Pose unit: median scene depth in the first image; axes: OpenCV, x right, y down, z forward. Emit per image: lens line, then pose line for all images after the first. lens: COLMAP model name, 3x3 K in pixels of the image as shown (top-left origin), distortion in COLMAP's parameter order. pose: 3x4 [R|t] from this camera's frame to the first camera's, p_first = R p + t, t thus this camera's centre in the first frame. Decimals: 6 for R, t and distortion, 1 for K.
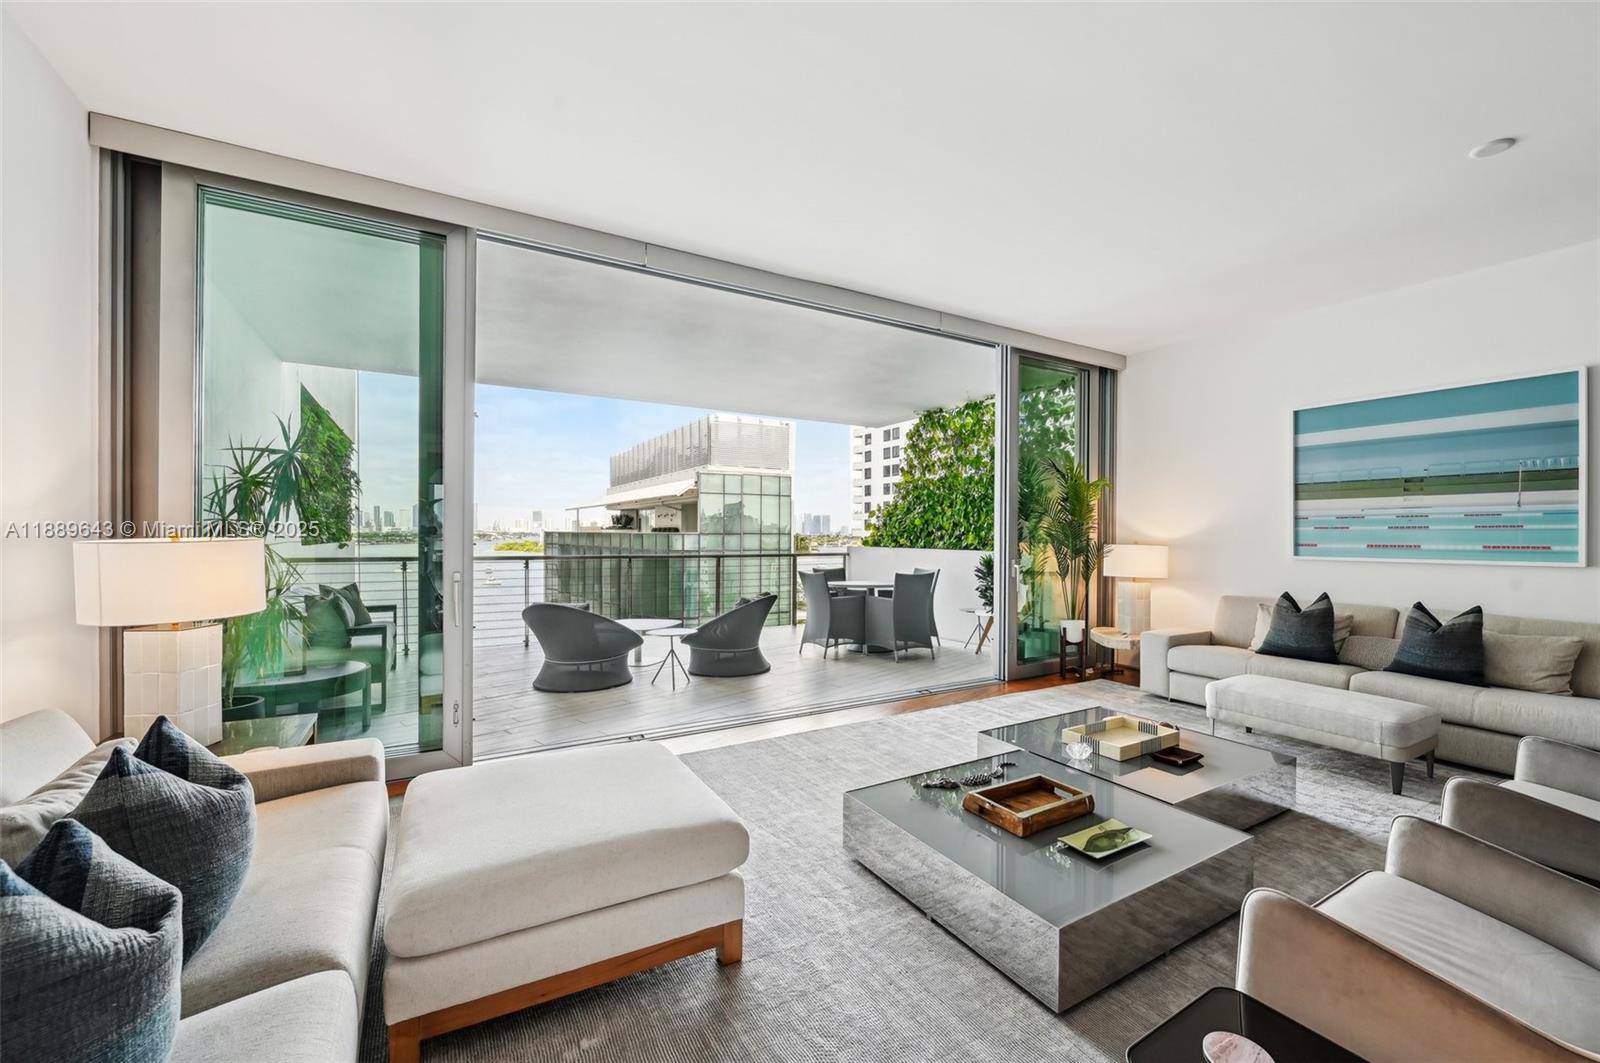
lens RADIAL K [[634.5, 0, 800.0], [0, 634.5, 531.5], [0, 0, 1]] dist [-0.005674, -0.000297]
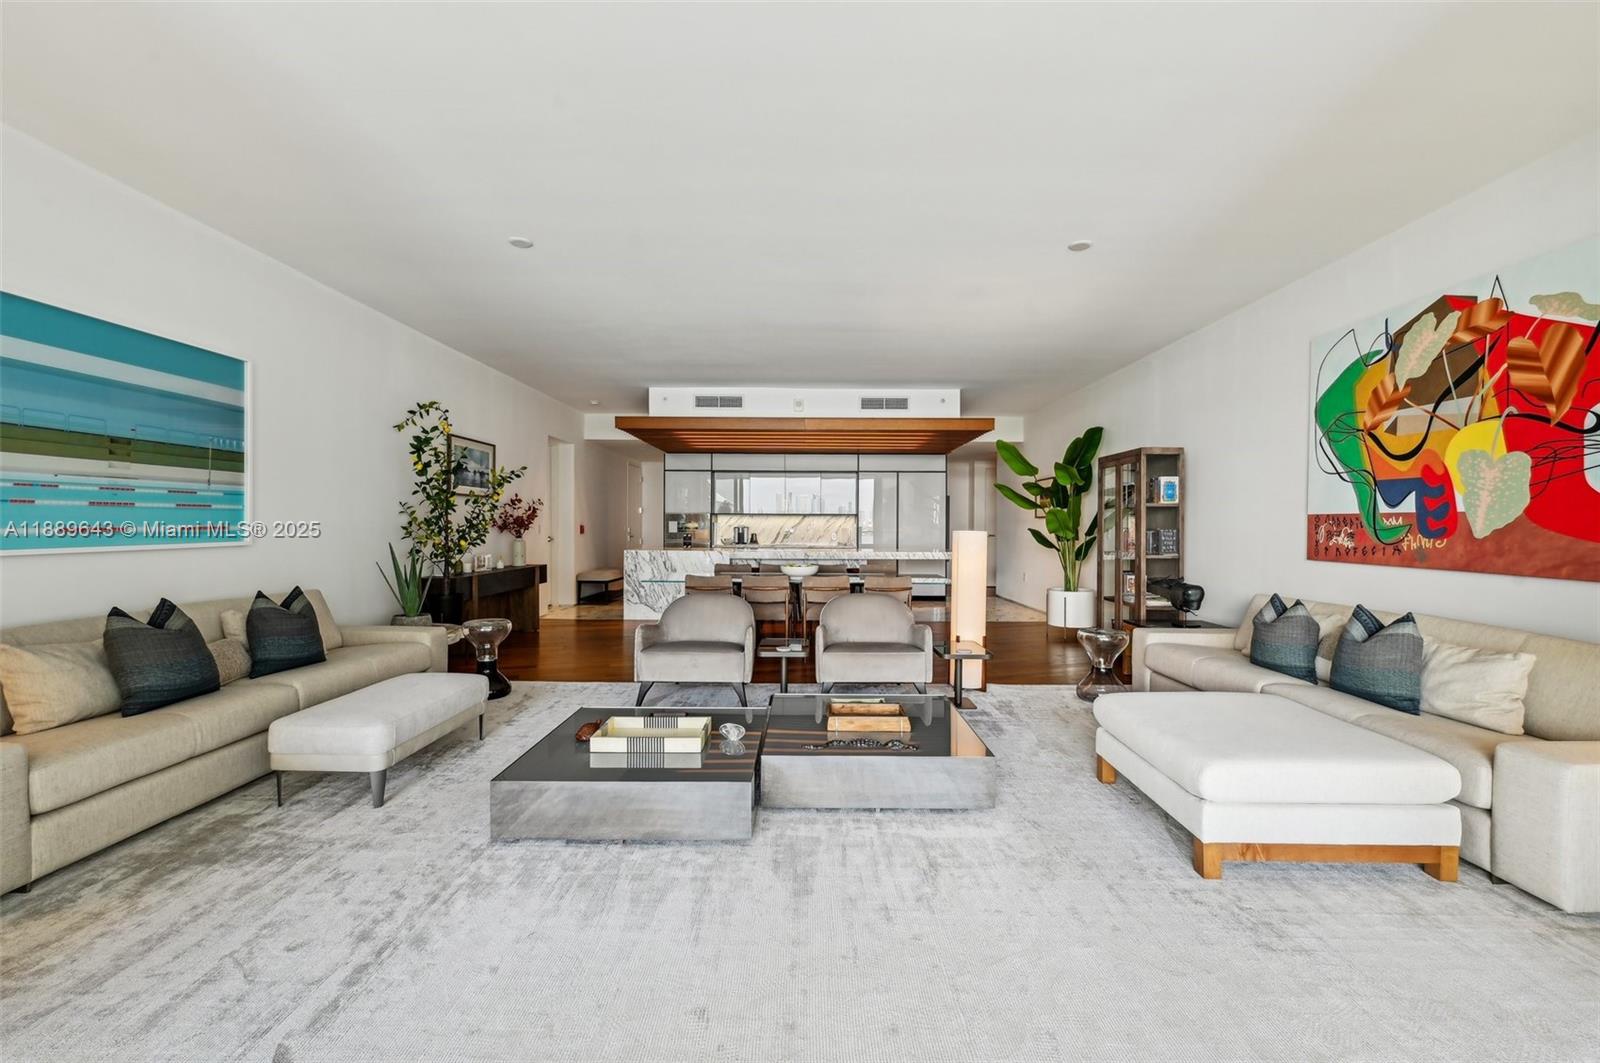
lens RADIAL K [[634.5, 0, 800.0], [0, 634.5, 531.5], [0, 0, 1]] dist [-0.005674, -0.000297]
pose [[-0.855832, -0.014089, 0.517062, -0.109474], [-0.008669, 0.999879, 0.012896, 0.009919], [-0.517182, 0.006554, -0.855851, 1.245758]]
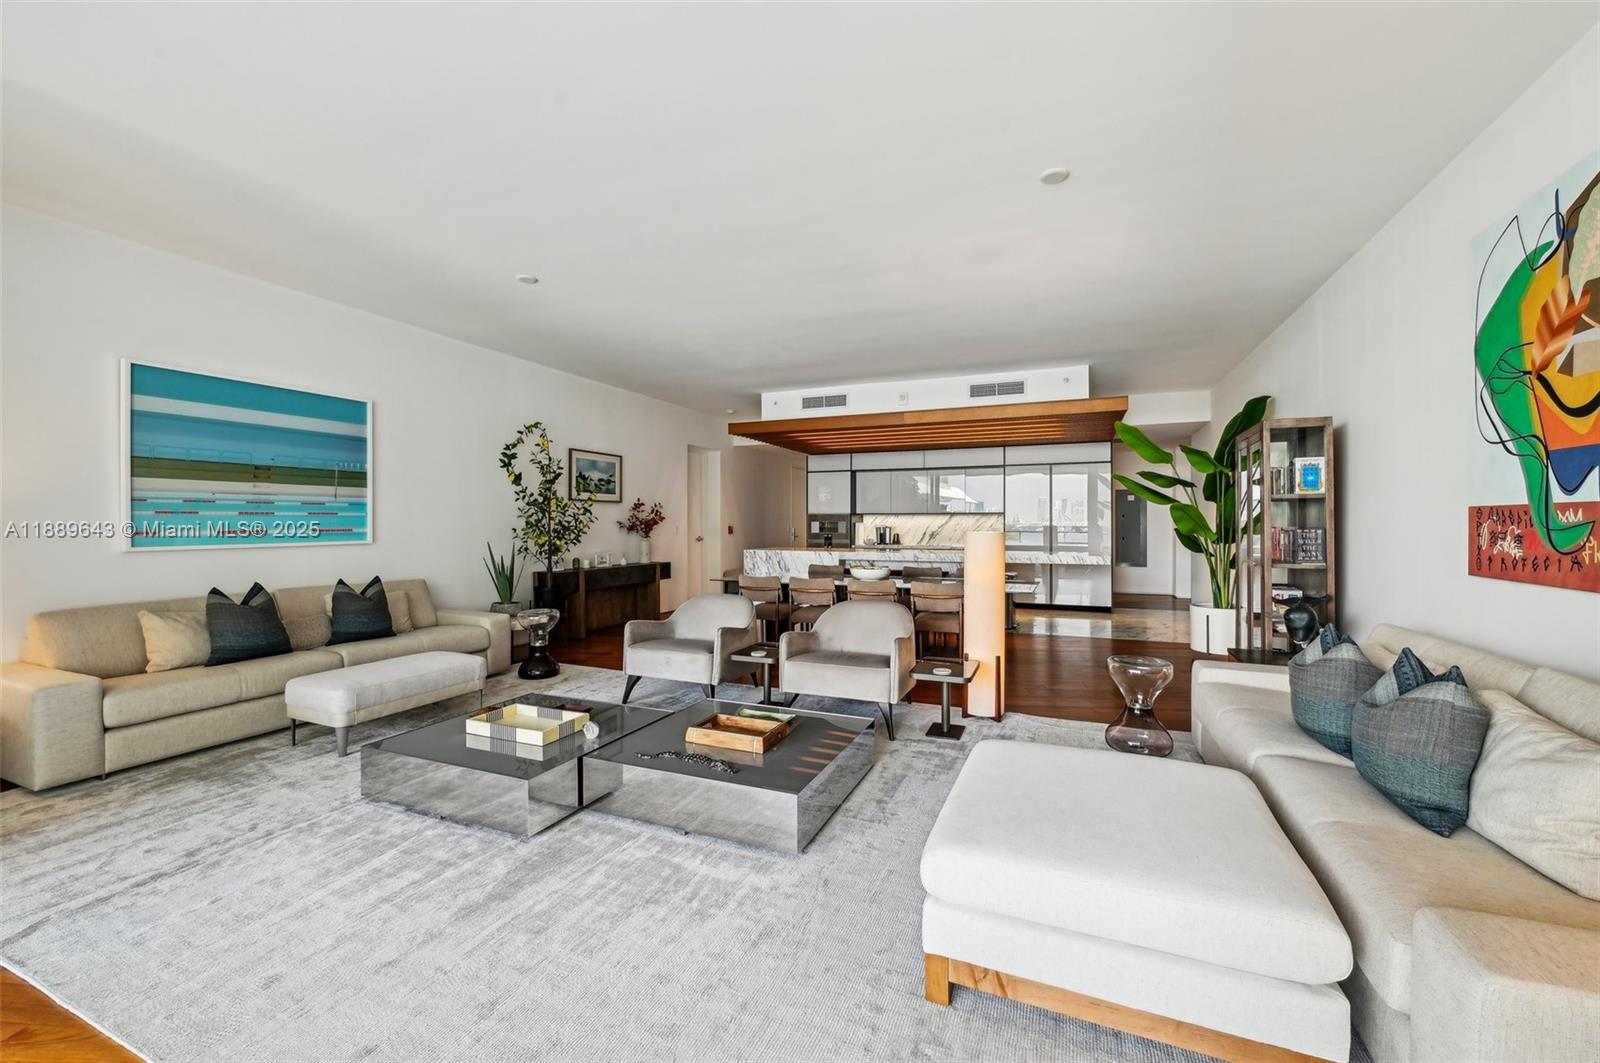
lens RADIAL K [[631.9, 0, 802.7], [0, 631.9, 526.2], [0, 0, 1]] dist [-0.006714, -0.000494]
pose [[-0.594517, -0.007071, 0.804052, -0.396947], [-0.001683, 0.999970, 0.007550, 0.005561], [-0.804081, 0.003135, -0.594512, 0.916131]]
